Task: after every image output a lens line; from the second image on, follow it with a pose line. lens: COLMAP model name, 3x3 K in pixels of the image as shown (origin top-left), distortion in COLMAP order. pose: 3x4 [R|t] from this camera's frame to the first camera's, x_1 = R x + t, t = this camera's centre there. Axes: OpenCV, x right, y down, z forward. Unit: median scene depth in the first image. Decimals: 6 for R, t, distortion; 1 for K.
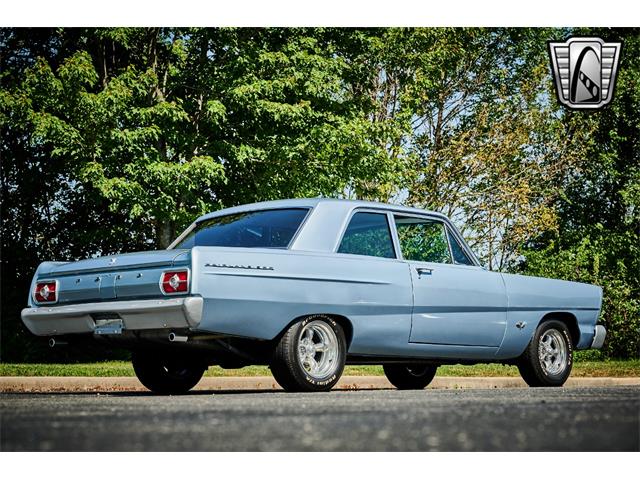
lens RADIAL K [[1497.9, 0, 320.0], [0, 1497.9, 240.0], [0, 0, 1]] dist [-0.047002, 0.619193]
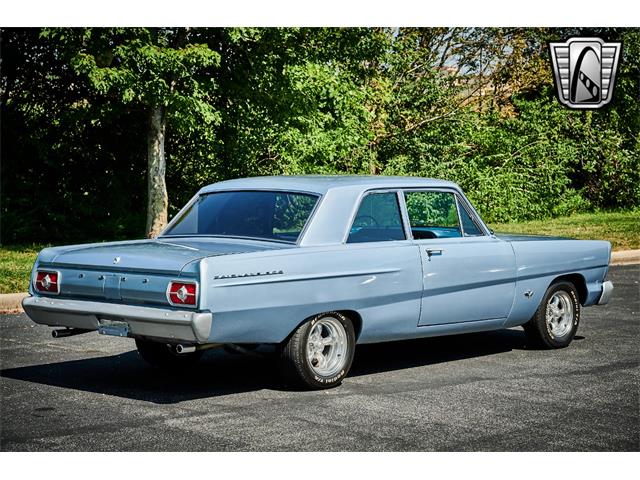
lens RADIAL K [[1497.9, 0, 320.0], [0, 1497.9, 240.0], [0, 0, 1]] dist [-0.047002, 0.619193]
pose [[0.999843, 0.010747, 0.014098, -0.019561], [-0.012691, 0.989200, 0.146024, -0.133664], [-0.012377, -0.146180, 0.989181, 0.038584]]
